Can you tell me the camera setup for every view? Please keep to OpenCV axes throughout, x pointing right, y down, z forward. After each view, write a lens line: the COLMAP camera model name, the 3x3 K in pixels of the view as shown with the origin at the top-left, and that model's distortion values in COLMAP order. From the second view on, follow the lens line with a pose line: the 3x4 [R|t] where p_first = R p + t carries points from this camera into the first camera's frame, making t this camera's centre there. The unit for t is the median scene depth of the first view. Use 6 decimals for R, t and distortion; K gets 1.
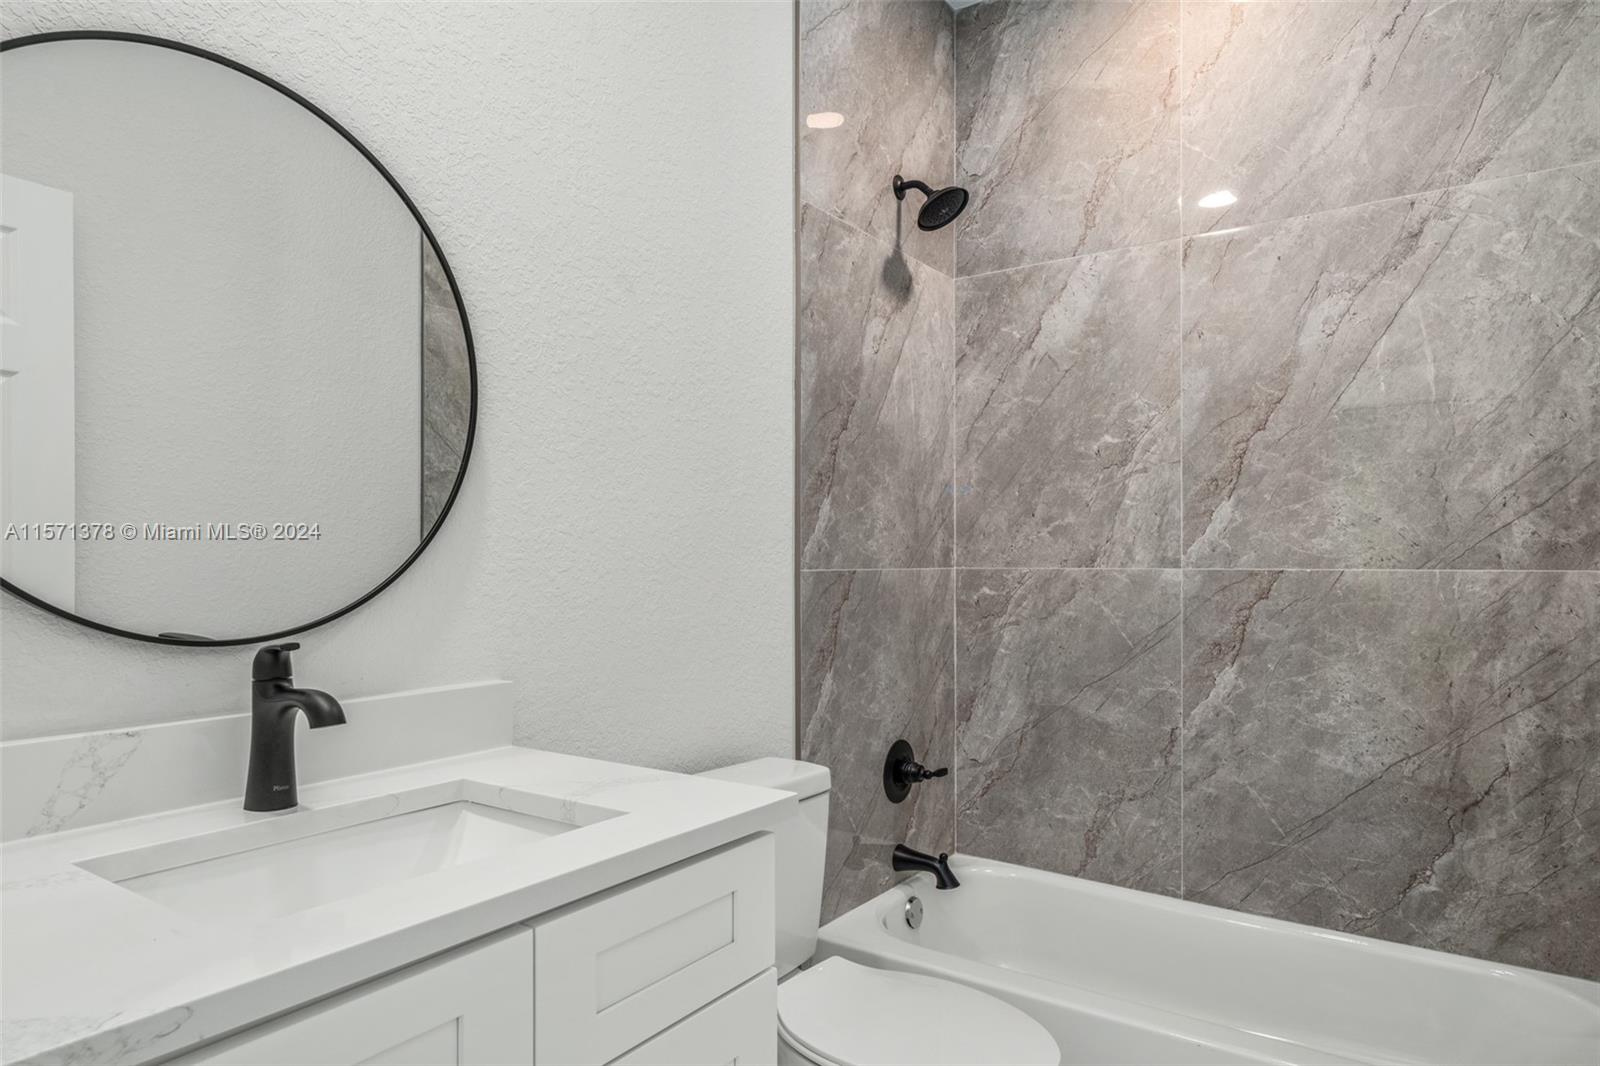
lens RADIAL K [[978.0, 0, 770.2], [0, 978.0, 557.7], [0, 0, 1]] dist [0.007009, -0.001842]
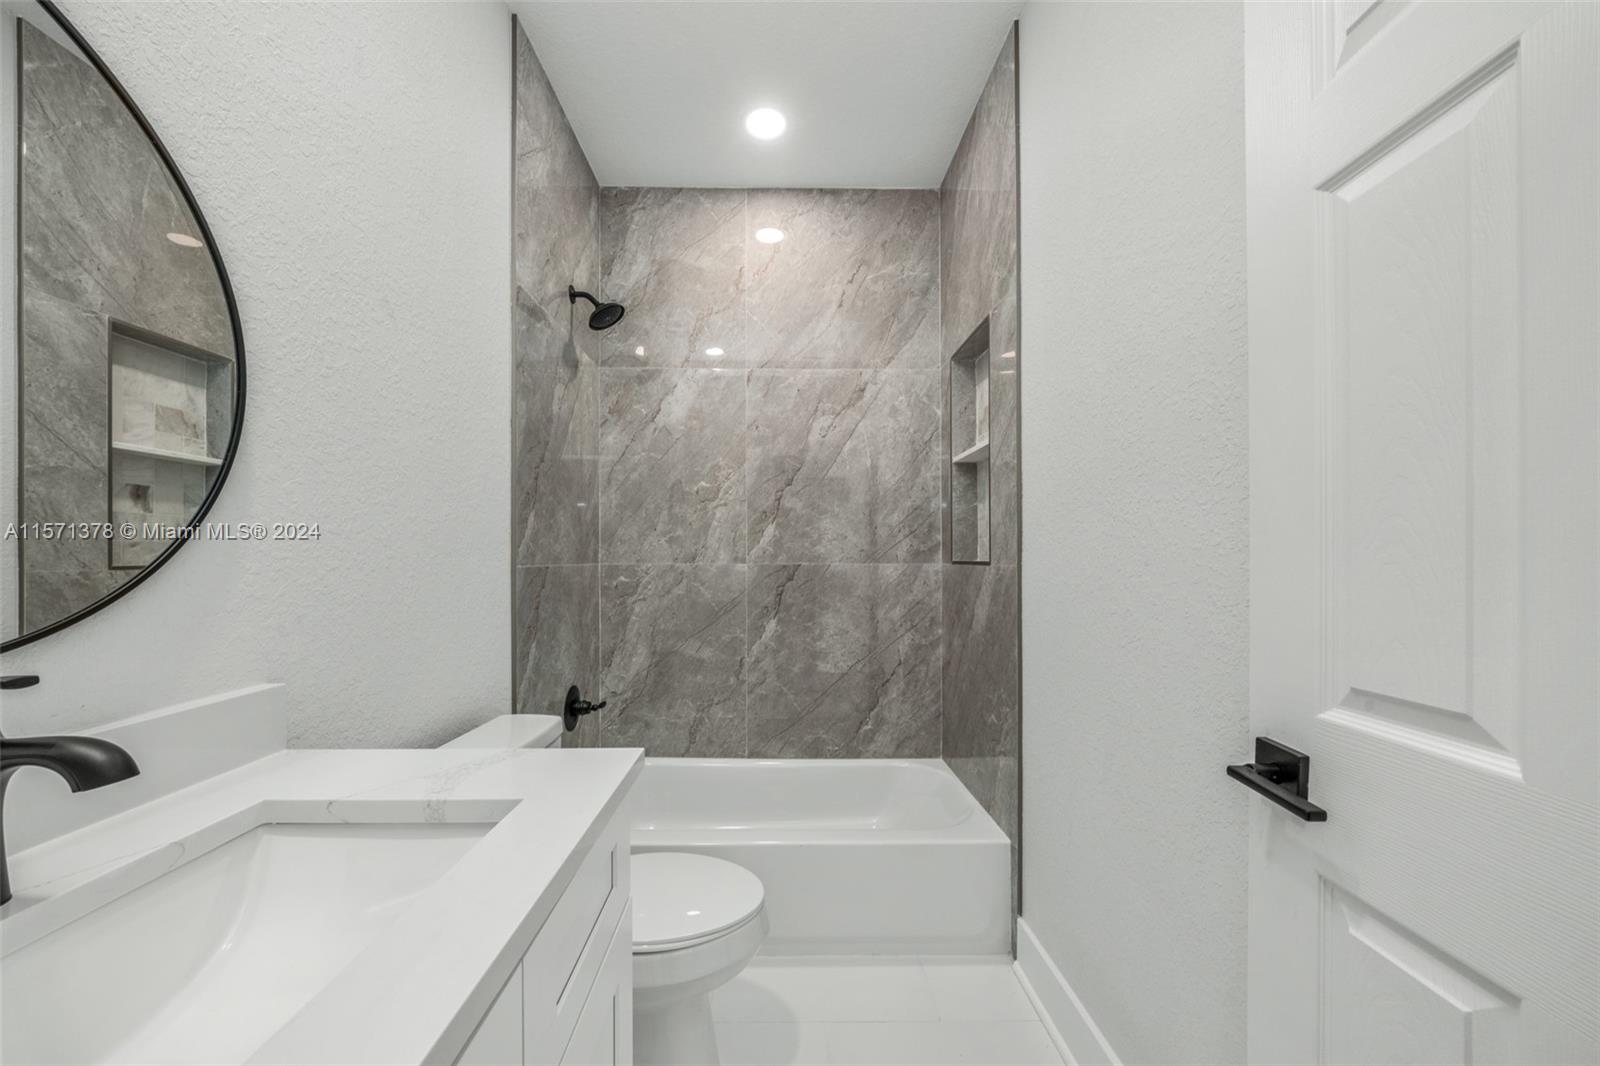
lens RADIAL K [[586.0, 0, 787.3], [0, 586.0, 558.3], [0, 0, 1]] dist [-0.003345, -0.000205]
pose [[0.800593, -0.000189, 0.599209, -0.137931], [-0.001482, 0.999996, 0.002295, -0.000530], [-0.599207, -0.002726, 0.800589, 0.151912]]
